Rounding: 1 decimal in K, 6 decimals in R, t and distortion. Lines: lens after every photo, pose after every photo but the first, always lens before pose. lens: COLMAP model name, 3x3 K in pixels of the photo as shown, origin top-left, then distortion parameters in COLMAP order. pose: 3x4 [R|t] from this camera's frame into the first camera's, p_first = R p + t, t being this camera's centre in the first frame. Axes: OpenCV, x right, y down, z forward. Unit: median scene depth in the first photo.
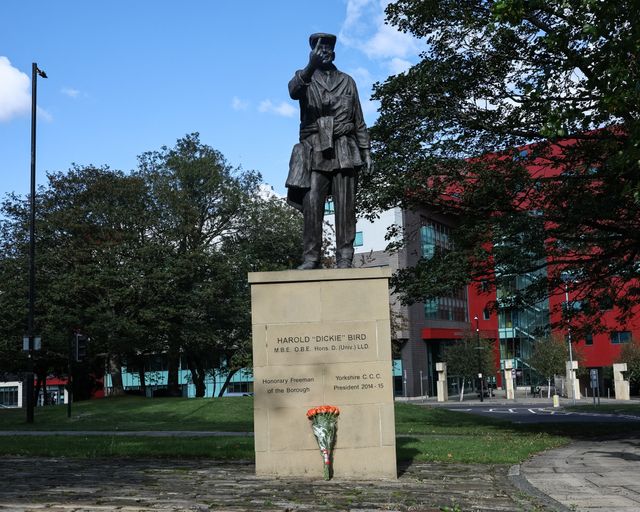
lens RADIAL K [[744.0, 0, 388.9], [0, 744.0, 281.9], [0, 0, 1]] dist [-0.003200, 0.000000]
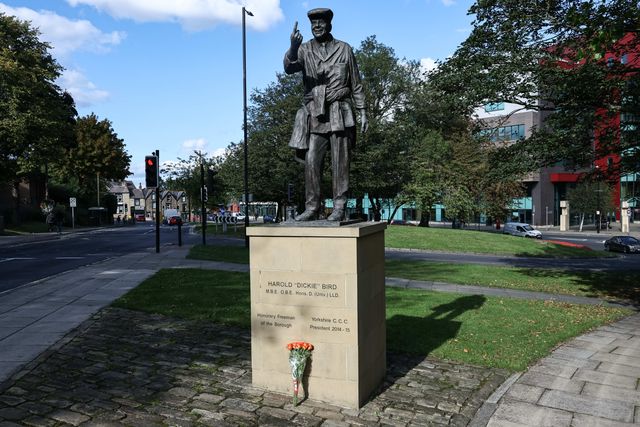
lens RADIAL K [[512.7, 0, 315.4], [0, 512.7, 211.7], [0, 0, 1]] dist [0.002765, -0.000424]
pose [[0.918941, 0.041824, -0.392170, 0.095492], [0.019514, 0.988322, 0.151127, -0.063278], [0.393911, -0.146530, 0.907394, 0.107364]]
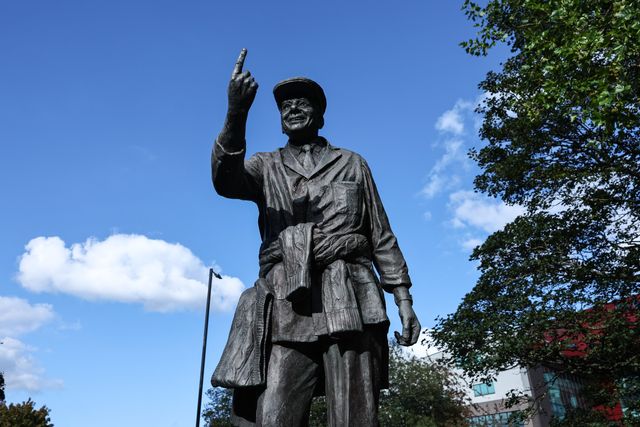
lens RADIAL K [[521.4, 0, 322.6], [0, 521.4, 209.7], [0, 0, 1]] dist [0.008518, -0.008424]
pose [[0.941011, -0.150923, -0.302855, 0.013655], [0.025855, 0.924476, -0.380363, -0.044040], [0.337388, 0.350095, 0.873844, 0.300453]]
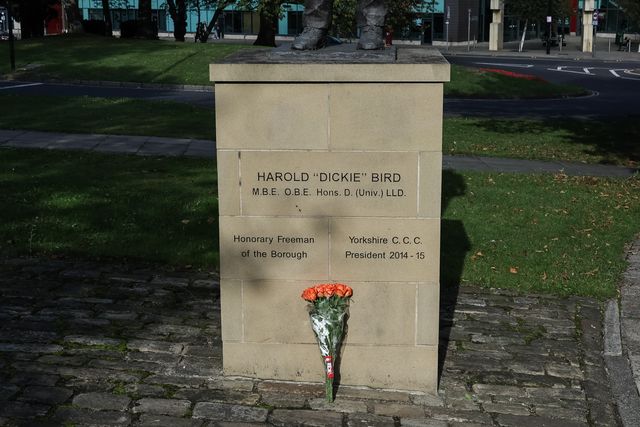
lens RADIAL K [[955.6, 0, 335.3], [0, 955.6, 176.7], [0, 0, 1]] dist [0.005918, 0.000000]
pose [[0.994824, 0.058939, -0.082775, -0.007491], [-0.030327, 0.949686, 0.311733, -0.065533], [0.096983, -0.307609, 0.946558, 0.097453]]
